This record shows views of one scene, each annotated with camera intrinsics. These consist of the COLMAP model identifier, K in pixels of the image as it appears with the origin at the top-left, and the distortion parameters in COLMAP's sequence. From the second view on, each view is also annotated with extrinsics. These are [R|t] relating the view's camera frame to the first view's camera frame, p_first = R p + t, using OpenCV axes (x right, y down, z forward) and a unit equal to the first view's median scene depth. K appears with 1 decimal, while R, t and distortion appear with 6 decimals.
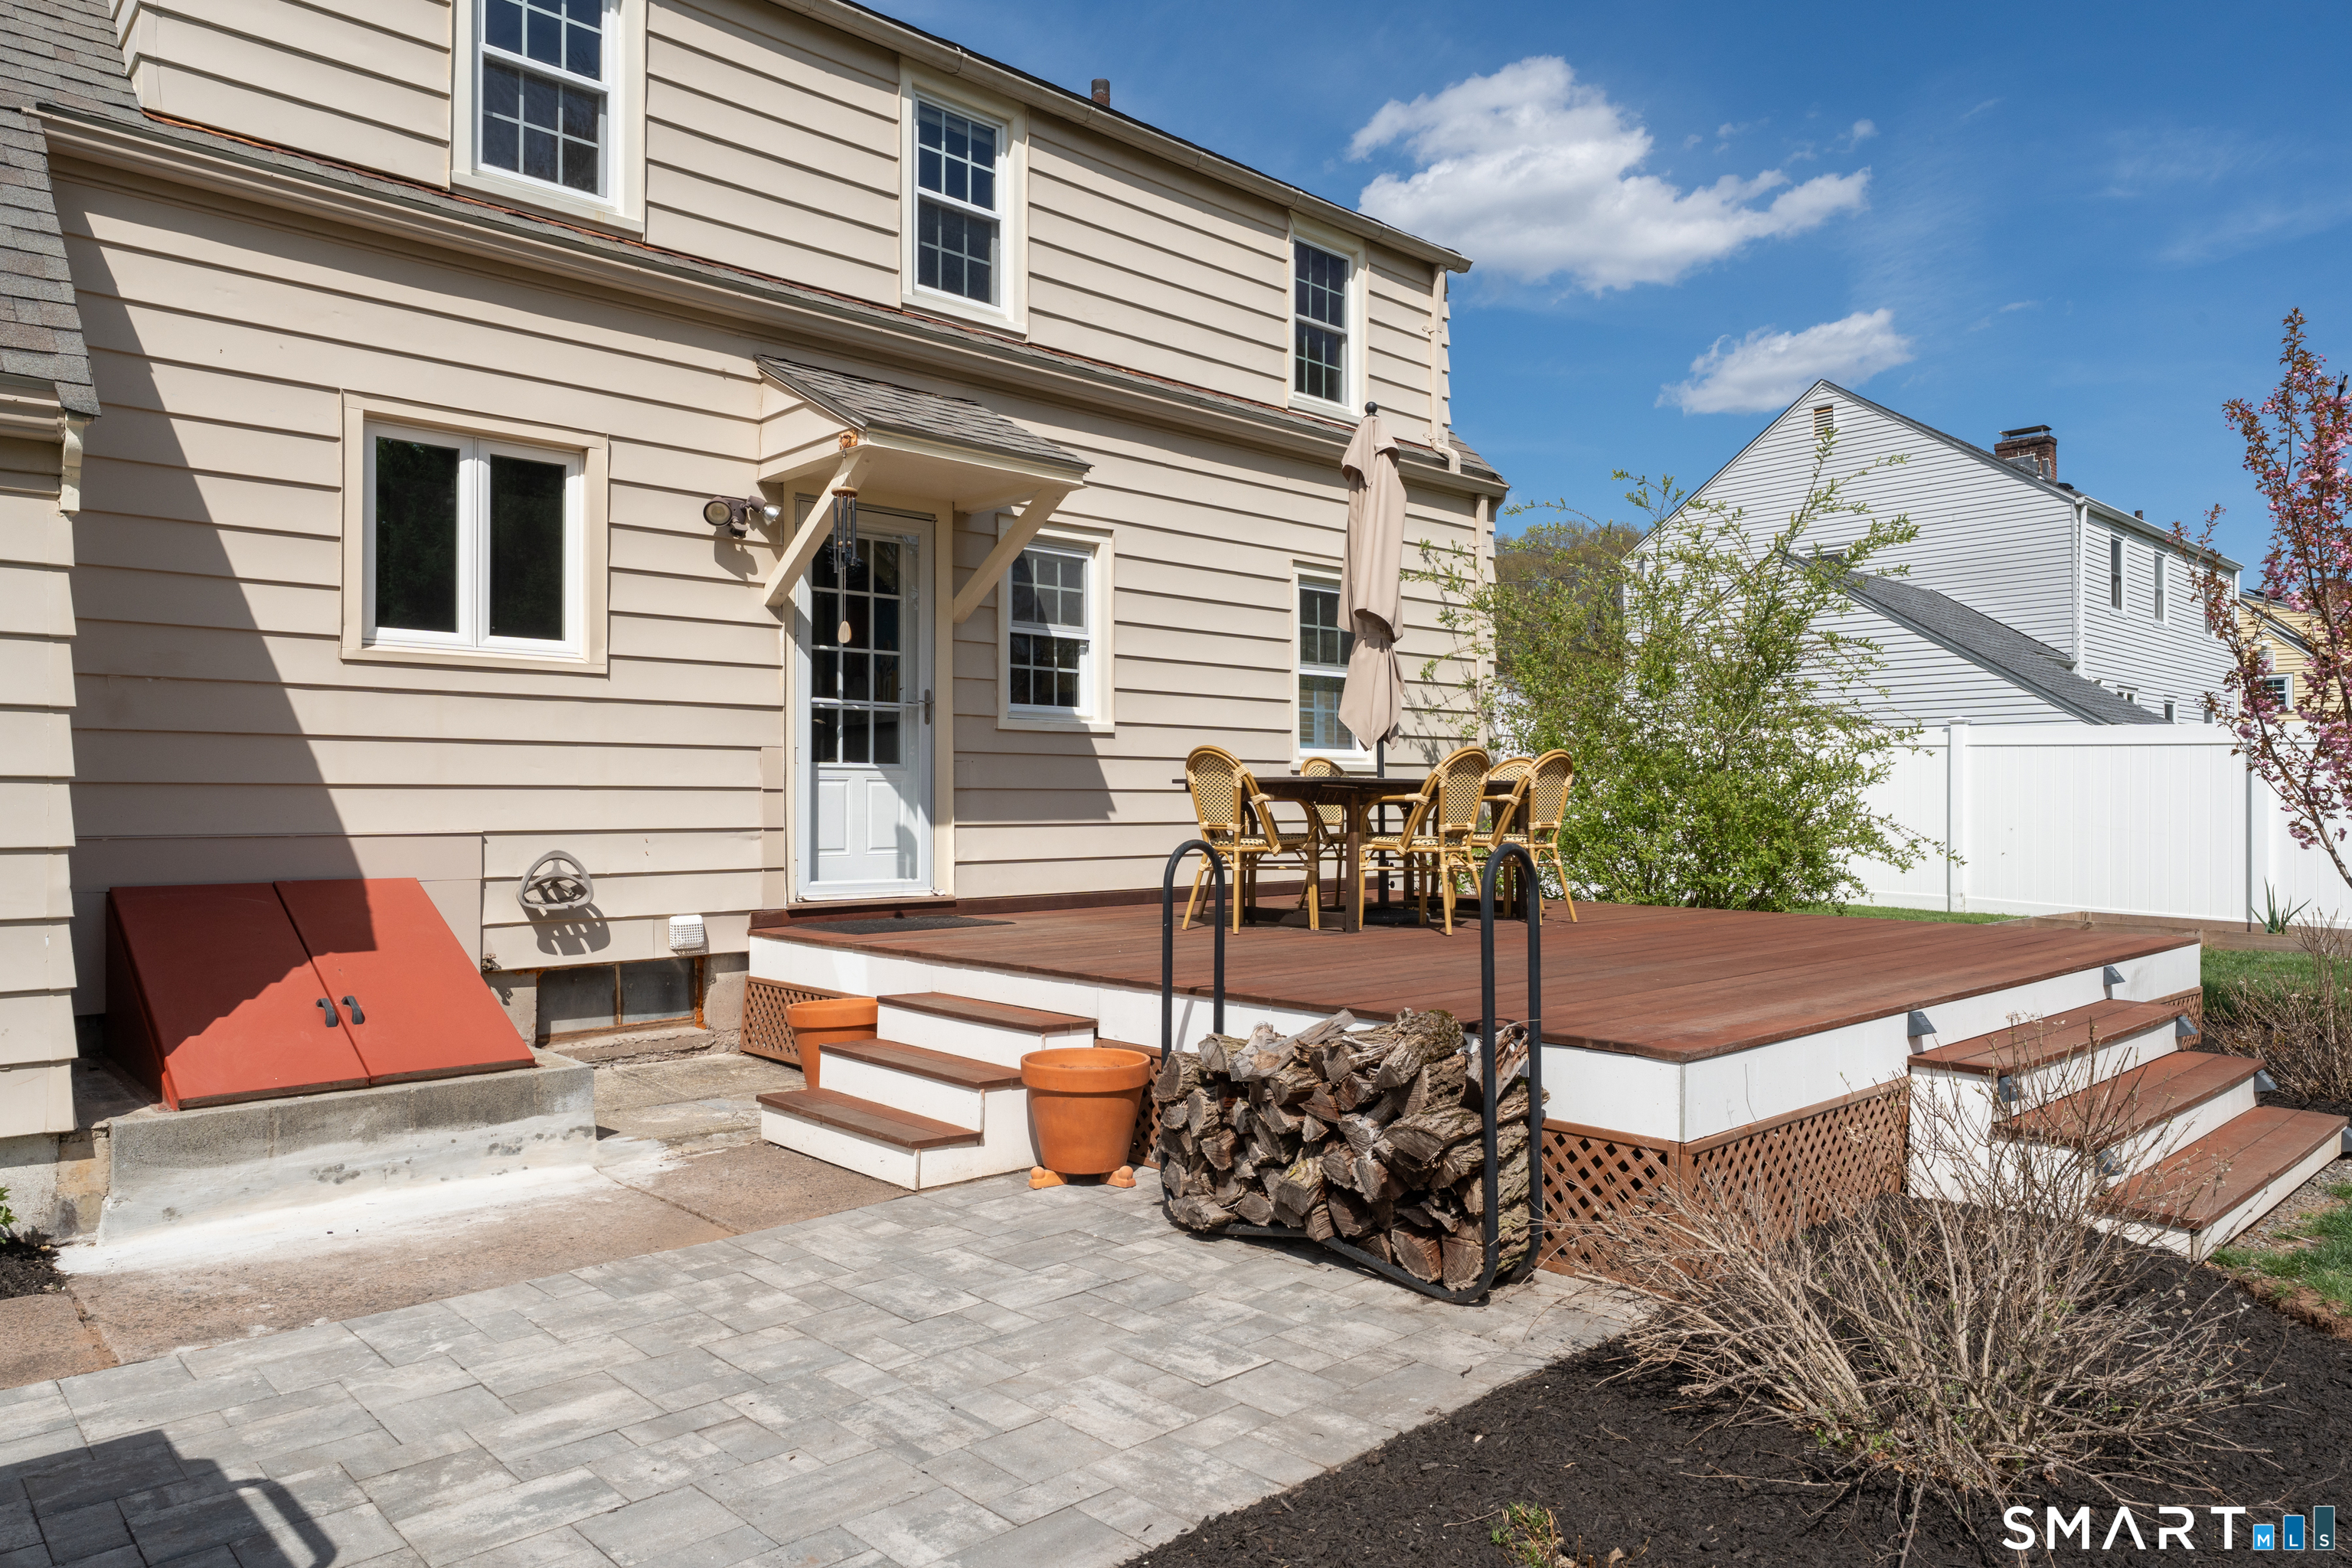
lens RADIAL K [[1556.3, 0, 1168.7], [0, 1556.3, 781.2], [0, 0, 1]] dist [-0.001613, -0.001404]
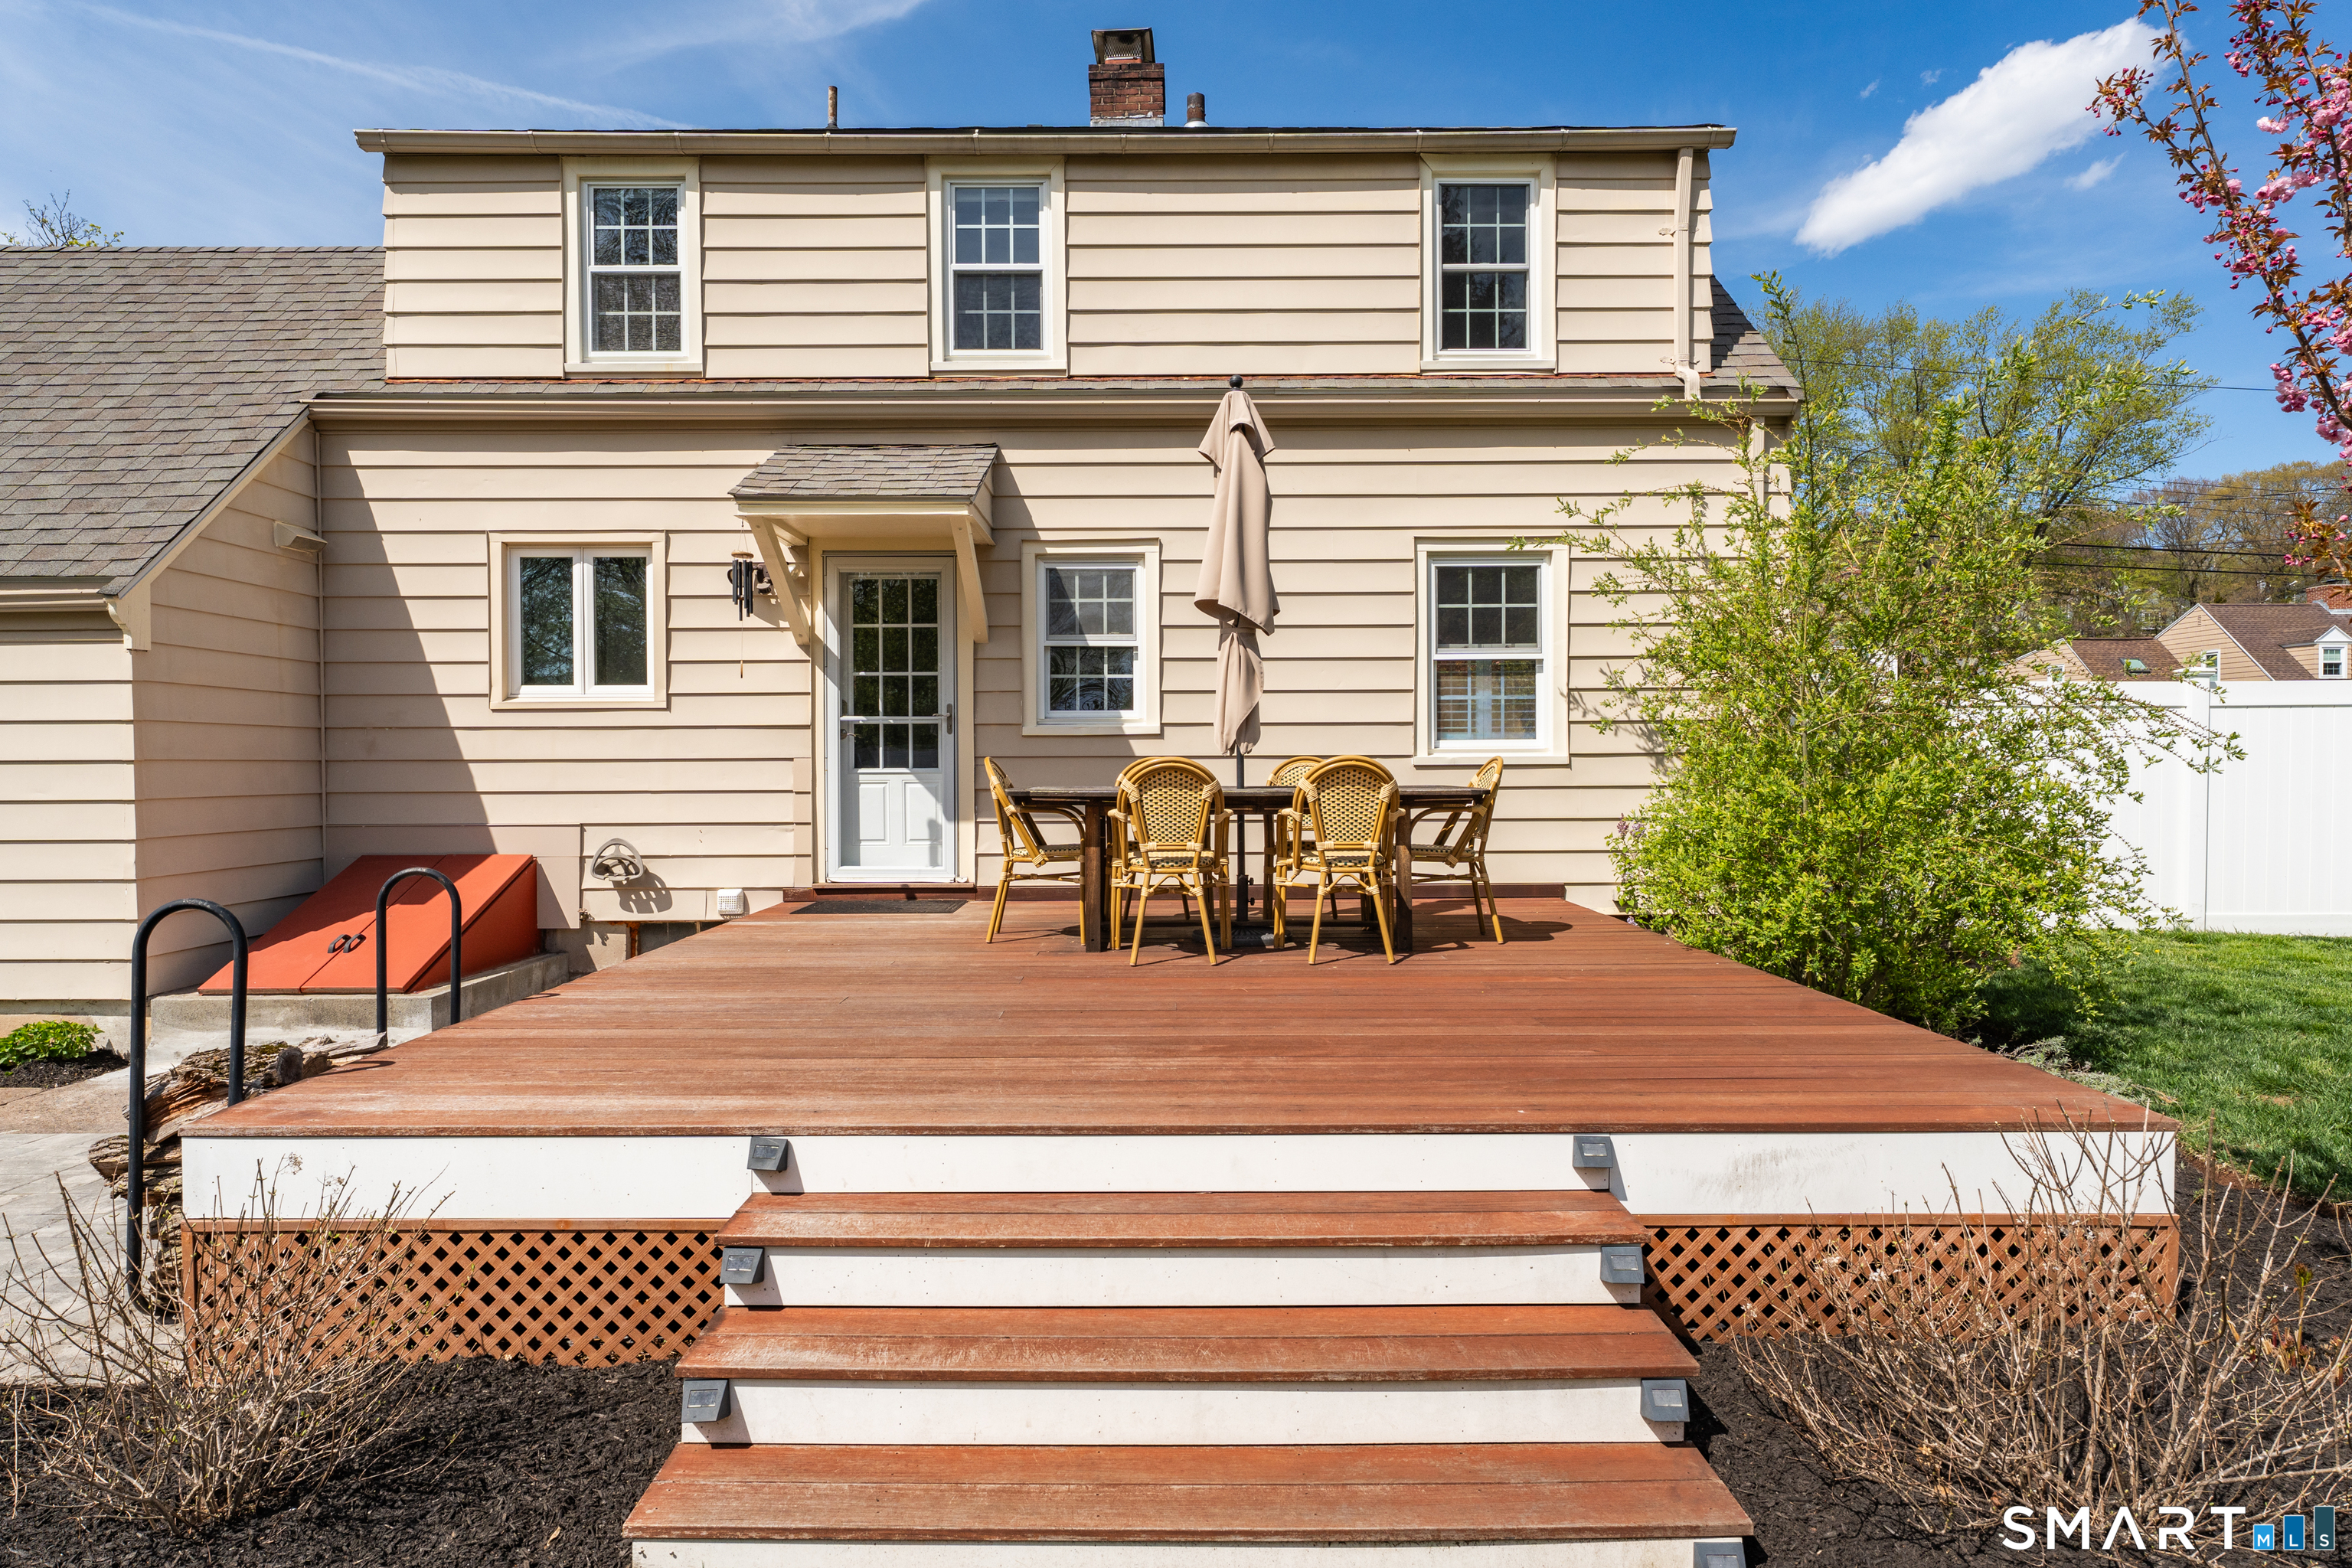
lens RADIAL K [[1355.1, 0, 1203.3], [0, 1355.1, 767.7], [0, 0, 1]] dist [-0.003871, -0.003042]
pose [[0.717512, 0.004273, -0.696533, 0.753233], [0.013968, 0.999692, 0.020522, -0.032880], [0.696406, -0.024454, 0.717231, 0.455802]]
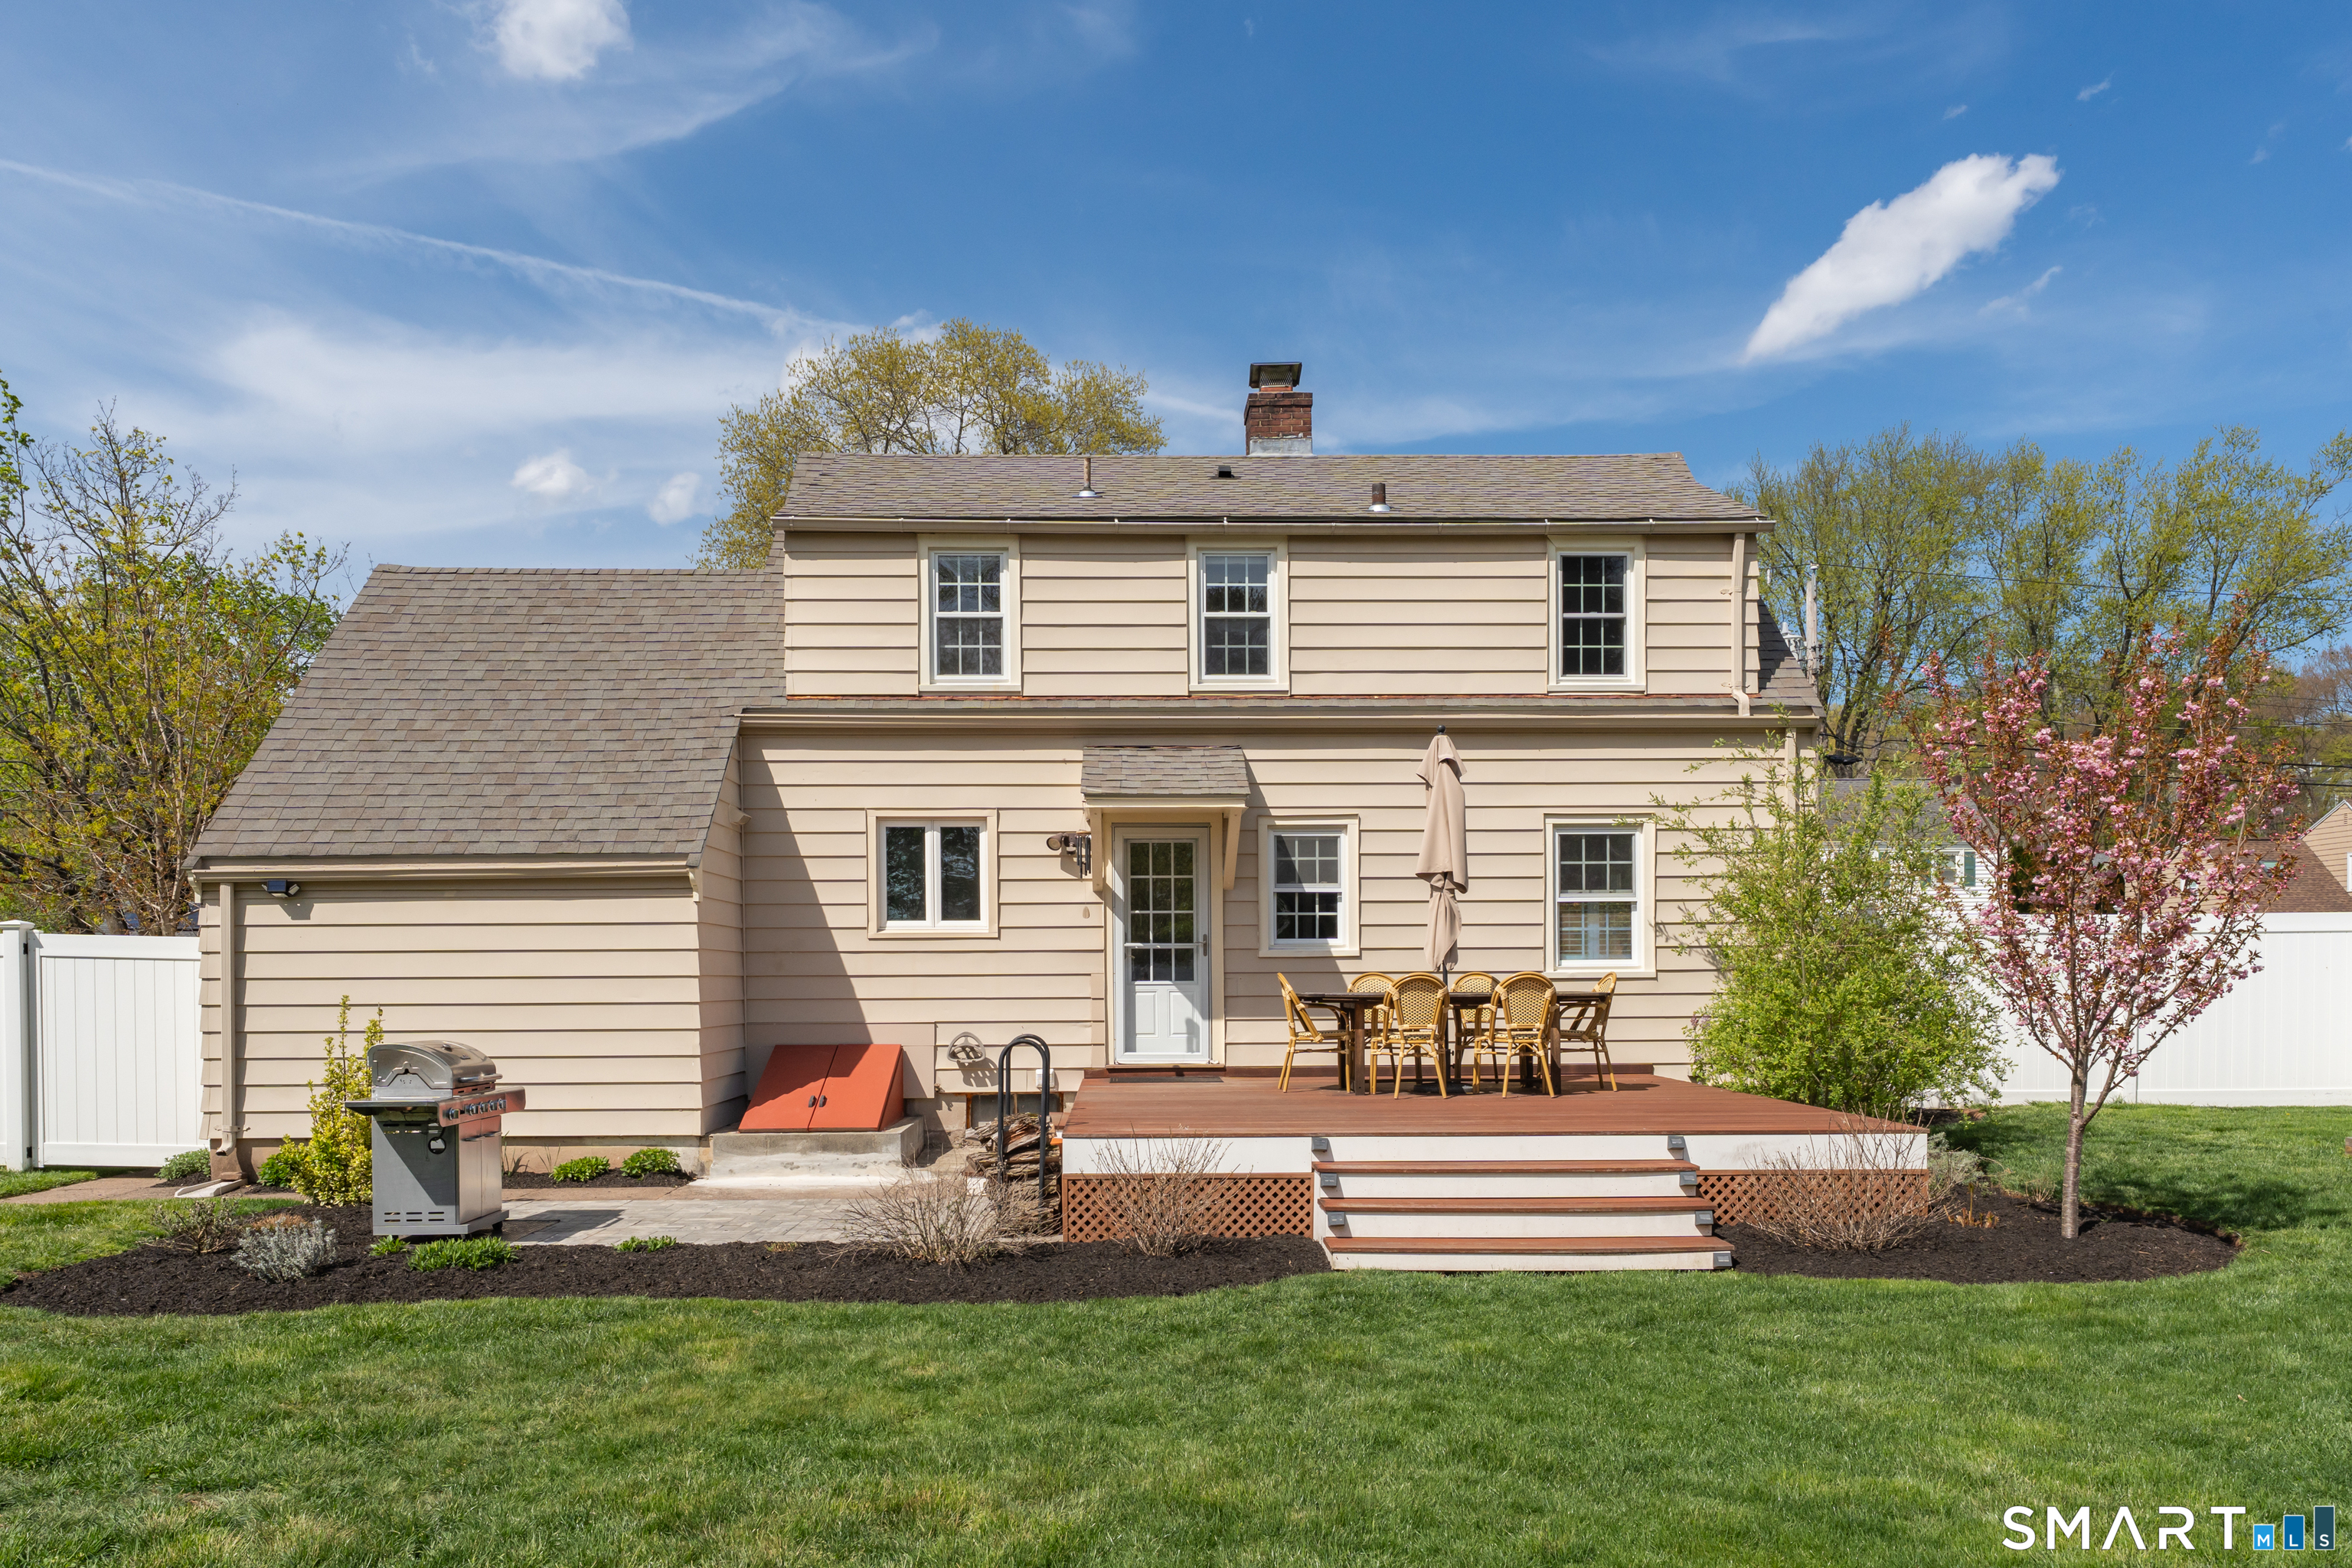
lens RADIAL K [[1916.5, 0, 1113.1], [0, 1916.5, 979.0], [0, 0, 1]] dist [-0.001804, -0.046767]
pose [[0.716498, -0.000252, -0.697589, 1.263553], [0.015256, 0.999766, 0.015308, -0.049540], [0.697422, -0.021611, 0.716334, -0.513896]]
